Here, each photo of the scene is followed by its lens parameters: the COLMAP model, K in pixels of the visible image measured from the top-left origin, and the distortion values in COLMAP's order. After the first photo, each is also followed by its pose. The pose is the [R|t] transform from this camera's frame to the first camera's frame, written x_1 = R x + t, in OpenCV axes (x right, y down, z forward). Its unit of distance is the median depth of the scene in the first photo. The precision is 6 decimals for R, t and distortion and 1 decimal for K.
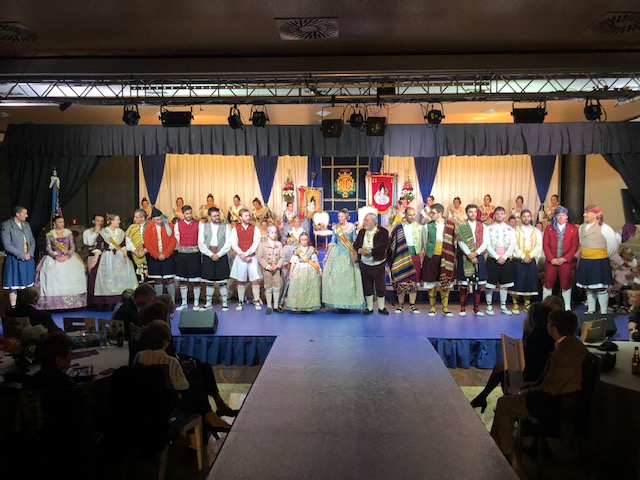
lens RADIAL K [[524.0, 0, 320.0], [0, 524.0, 240.0], [0, 0, 1]] dist [-0.009176, -0.017196]
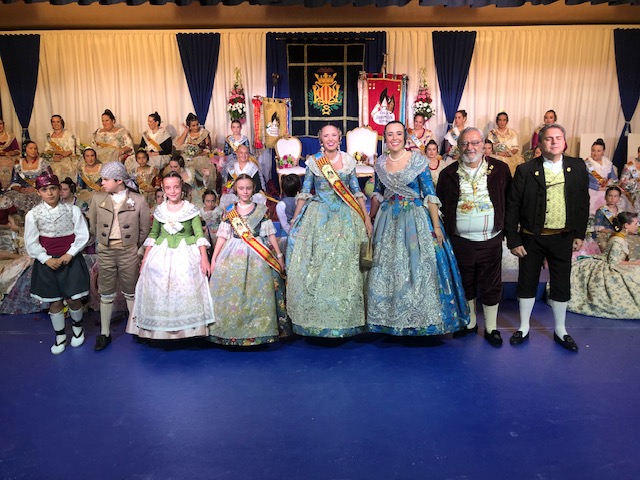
lens RADIAL K [[528.4, 0, 320.0], [0, 528.4, 240.0], [0, 0, 1]] dist [-0.016533, -0.006302]
pose [[0.999422, -0.013433, 0.031230, 0.022896], [0.009407, 0.992031, 0.125643, -0.012485], [-0.032668, -0.125277, 0.991584, 0.426781]]
